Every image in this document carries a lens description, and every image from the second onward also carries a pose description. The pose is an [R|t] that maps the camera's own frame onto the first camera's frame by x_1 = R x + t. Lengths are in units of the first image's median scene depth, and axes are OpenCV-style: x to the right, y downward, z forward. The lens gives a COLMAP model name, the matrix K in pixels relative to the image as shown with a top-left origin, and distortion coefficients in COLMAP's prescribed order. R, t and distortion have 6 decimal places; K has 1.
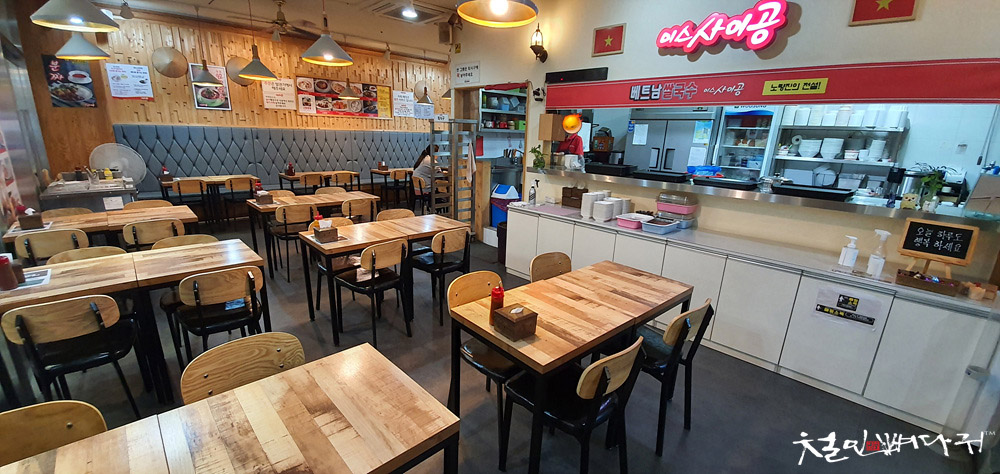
lens RADIAL K [[389.5, 0, 504.2], [0, 389.5, 241.0], [0, 0, 1]] dist [0.016973, -0.018270]
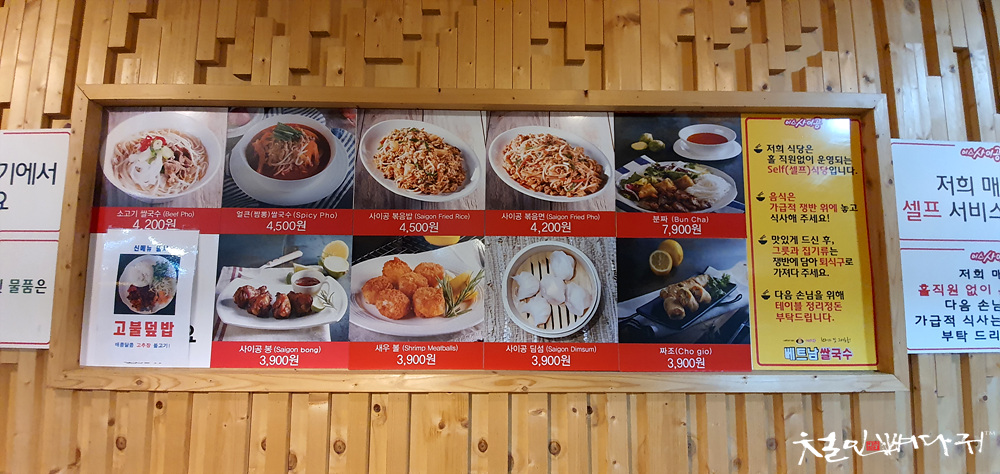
lens RADIAL K [[389.5, 0, 504.2], [0, 389.5, 241.0], [0, 0, 1]] dist [0.016973, -0.018270]
pose [[0.708848, -0.086043, -0.700094, -0.420209], [-0.174487, 0.940295, -0.292233, -0.443498], [0.683439, 0.329306, 0.651513, 1.250375]]
